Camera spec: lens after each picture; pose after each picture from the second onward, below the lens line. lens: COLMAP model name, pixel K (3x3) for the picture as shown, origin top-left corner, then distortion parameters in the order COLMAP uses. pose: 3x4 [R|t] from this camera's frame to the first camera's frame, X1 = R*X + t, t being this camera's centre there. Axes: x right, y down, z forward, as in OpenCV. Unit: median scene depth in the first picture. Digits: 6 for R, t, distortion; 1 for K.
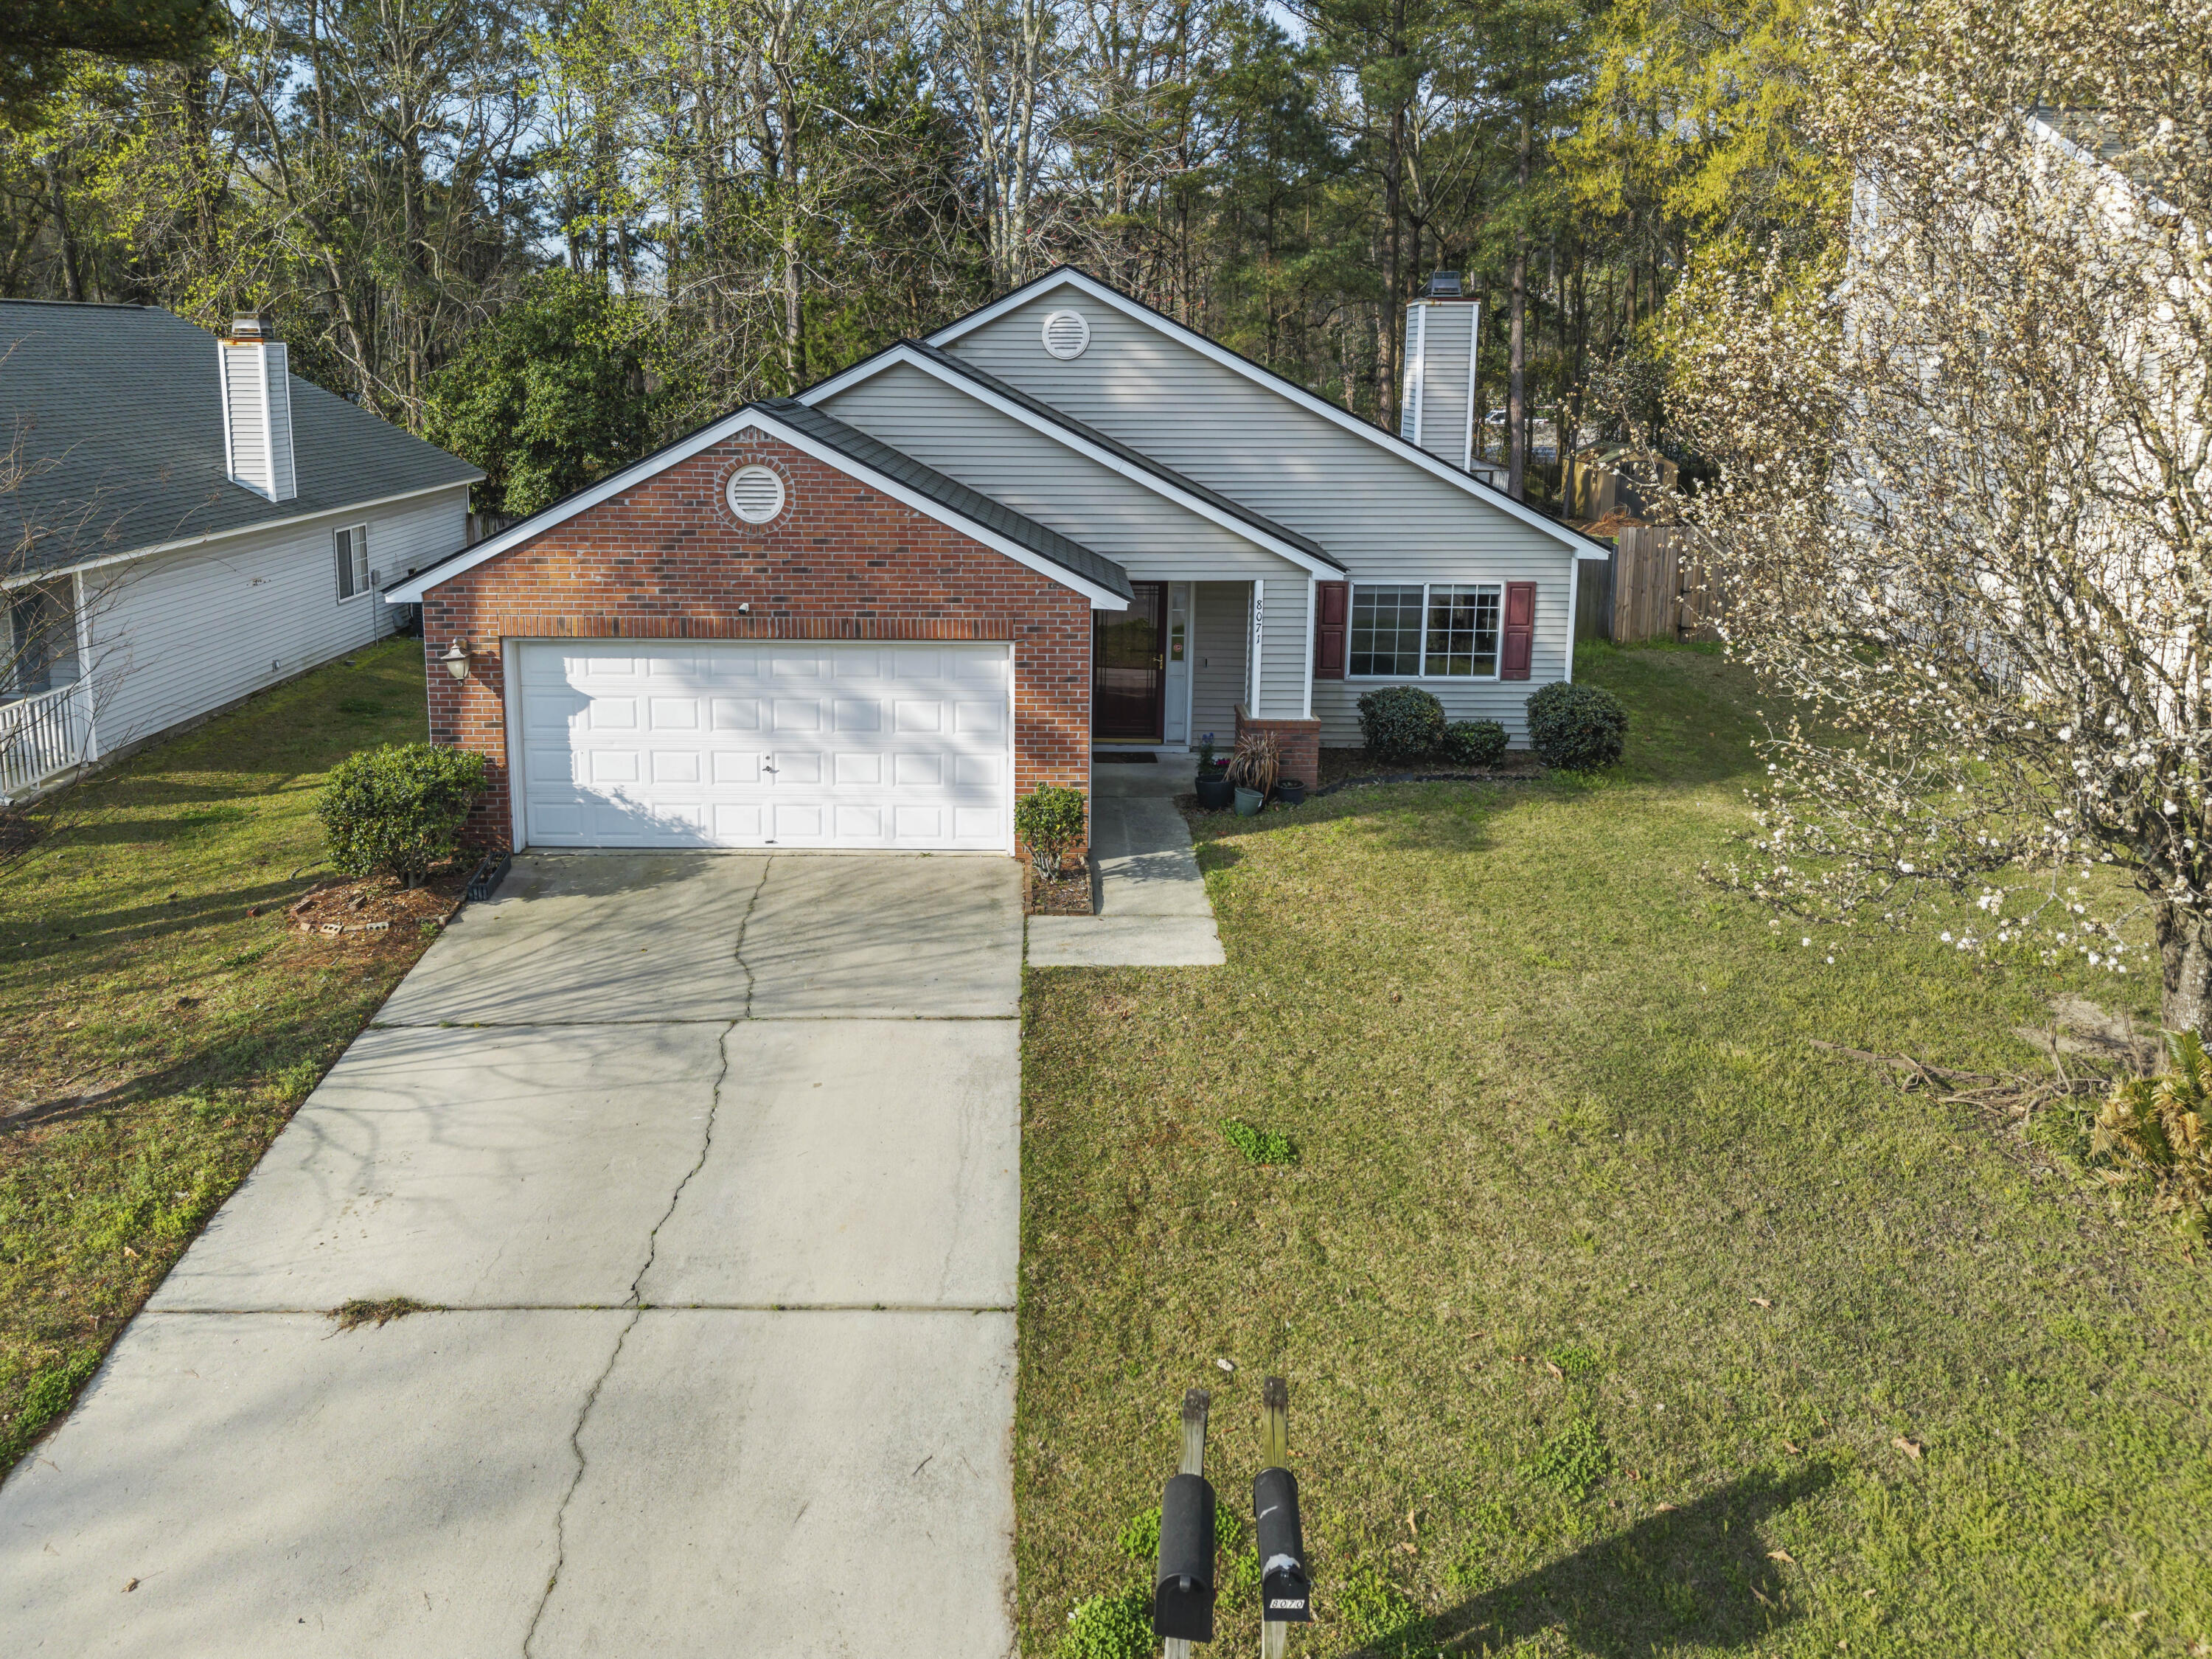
lens RADIAL K [[1589.7, 0, 1052.1], [0, 1589.7, 606.3], [0, 0, 1]] dist [0.007614, -0.001631]
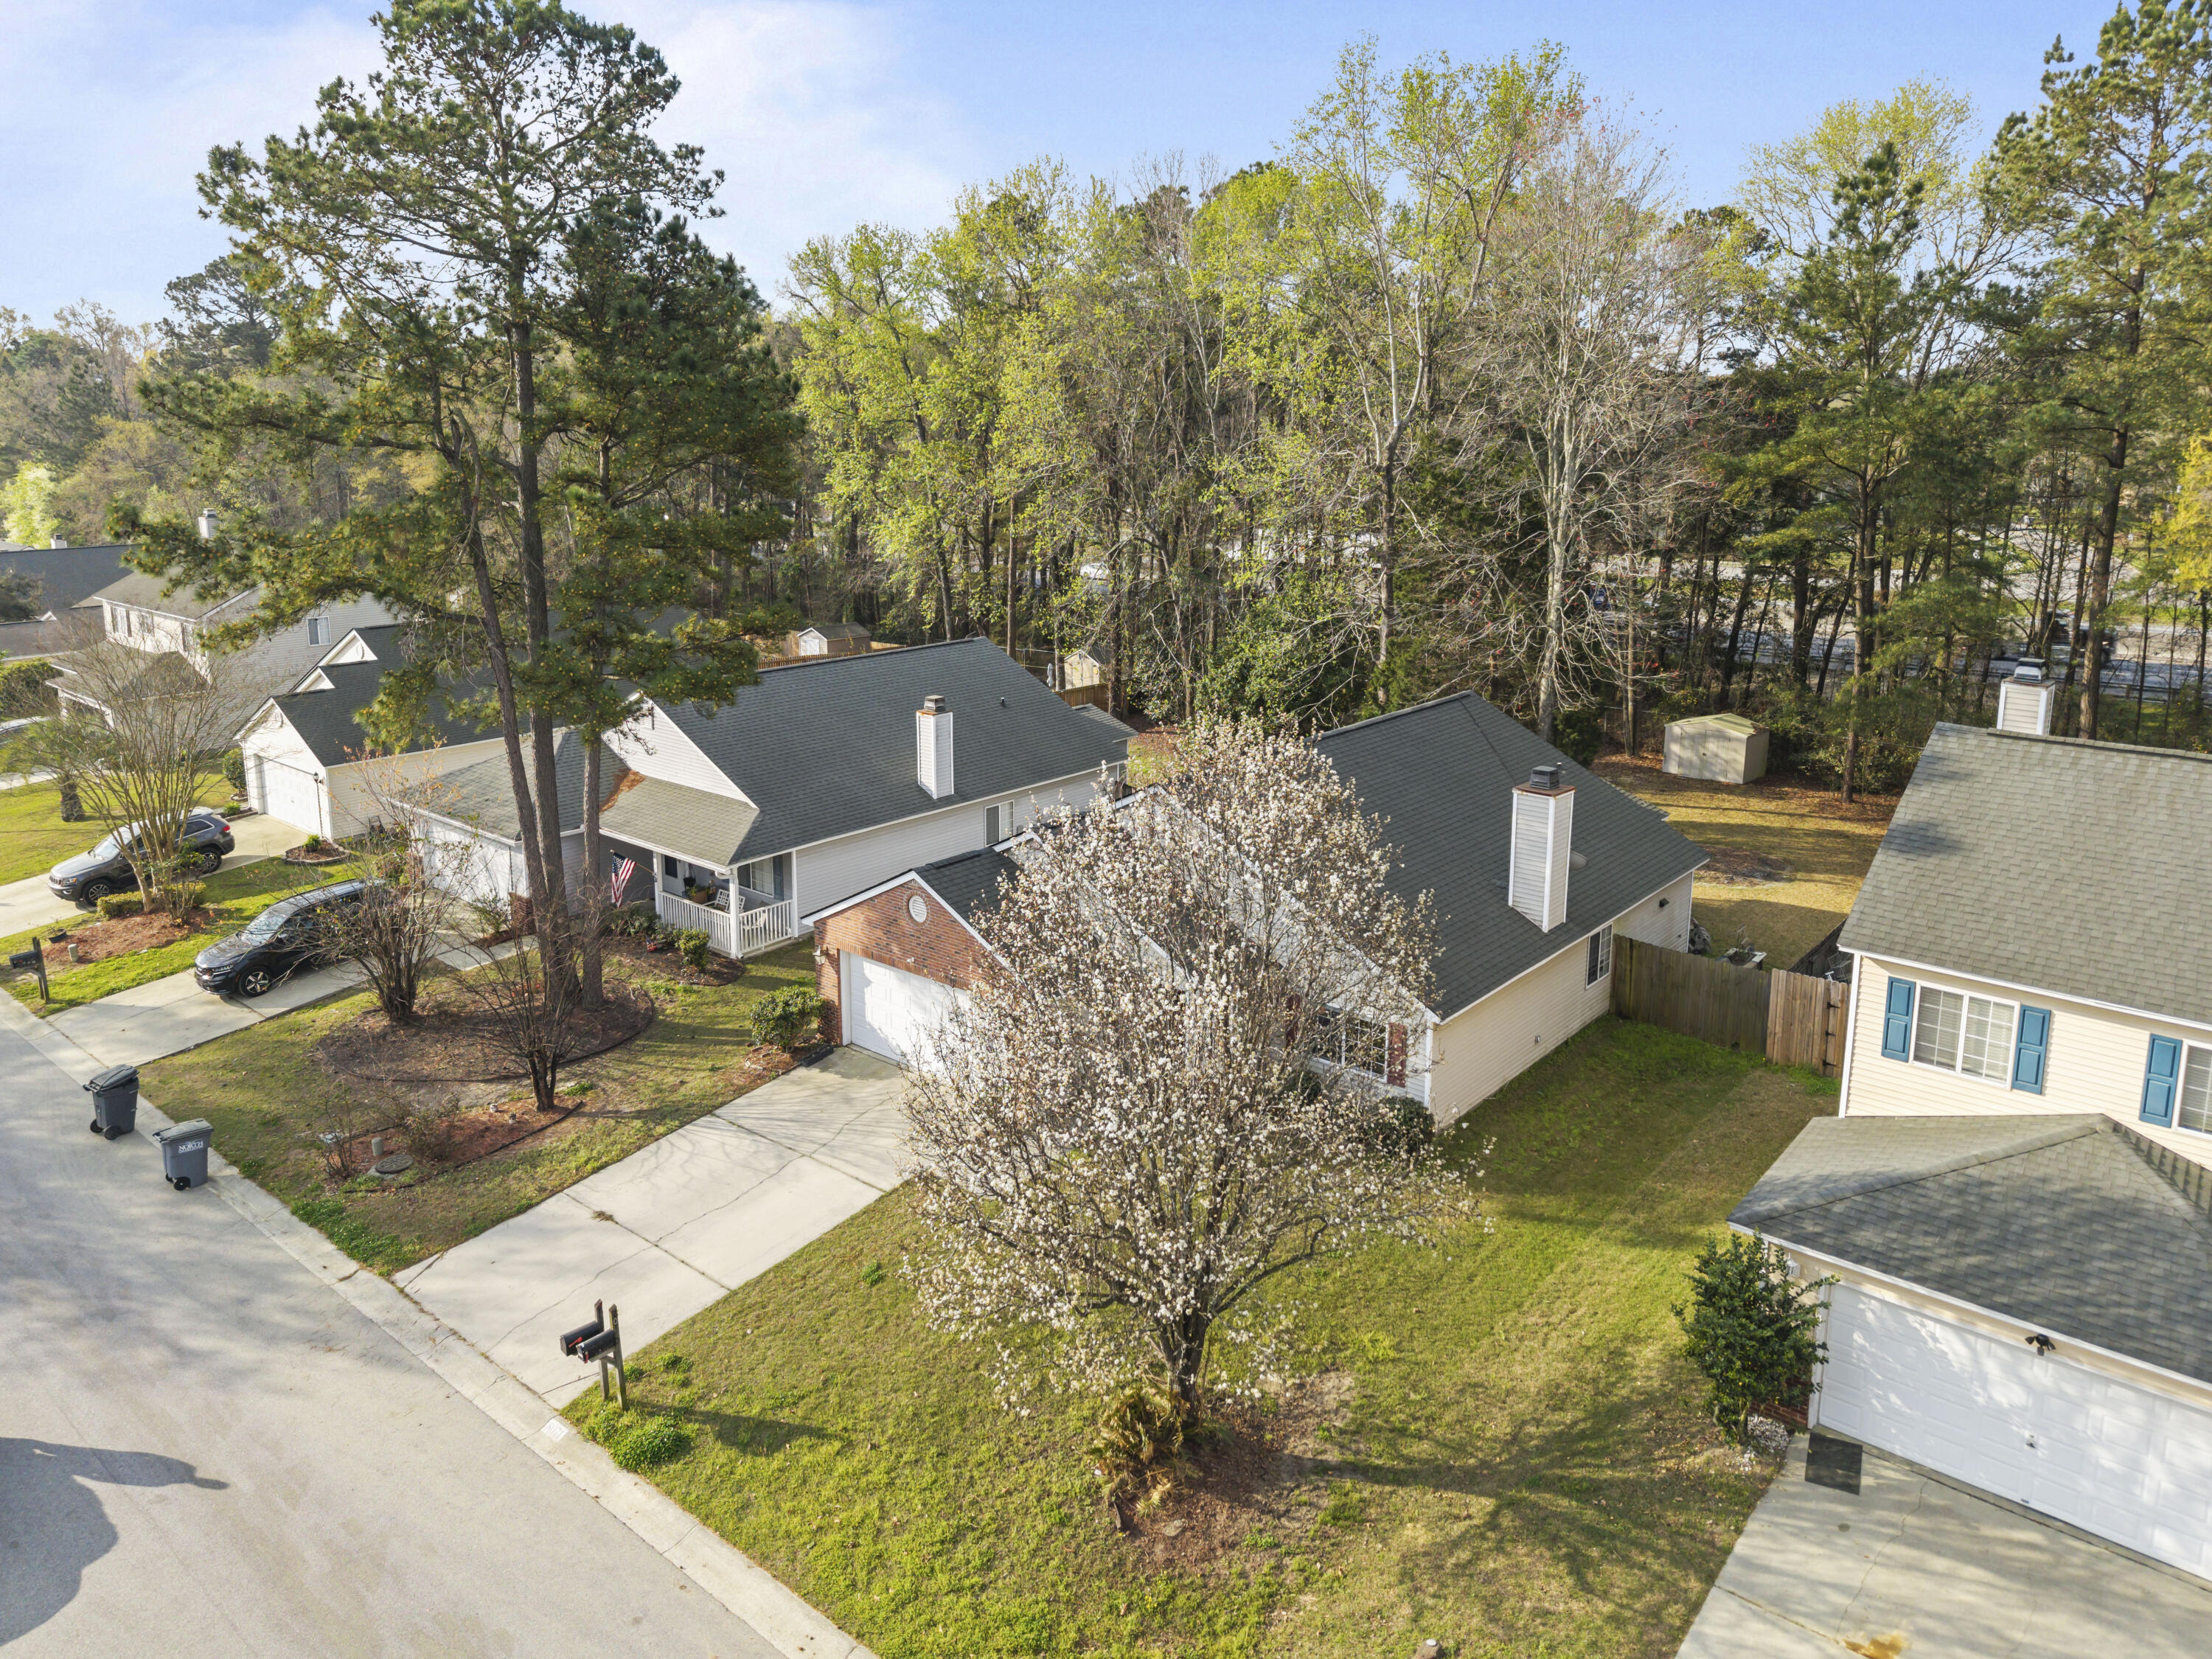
lens RADIAL K [[1554.1, 0, 1108.1], [0, 1554.1, 684.3], [0, 0, 1]] dist [0.033571, -0.032034]
pose [[0.765316, 0.107962, -0.634536, 1.266256], [-0.099484, 0.993827, 0.049105, -0.487185], [0.635921, 0.025545, 0.771332, -0.427938]]
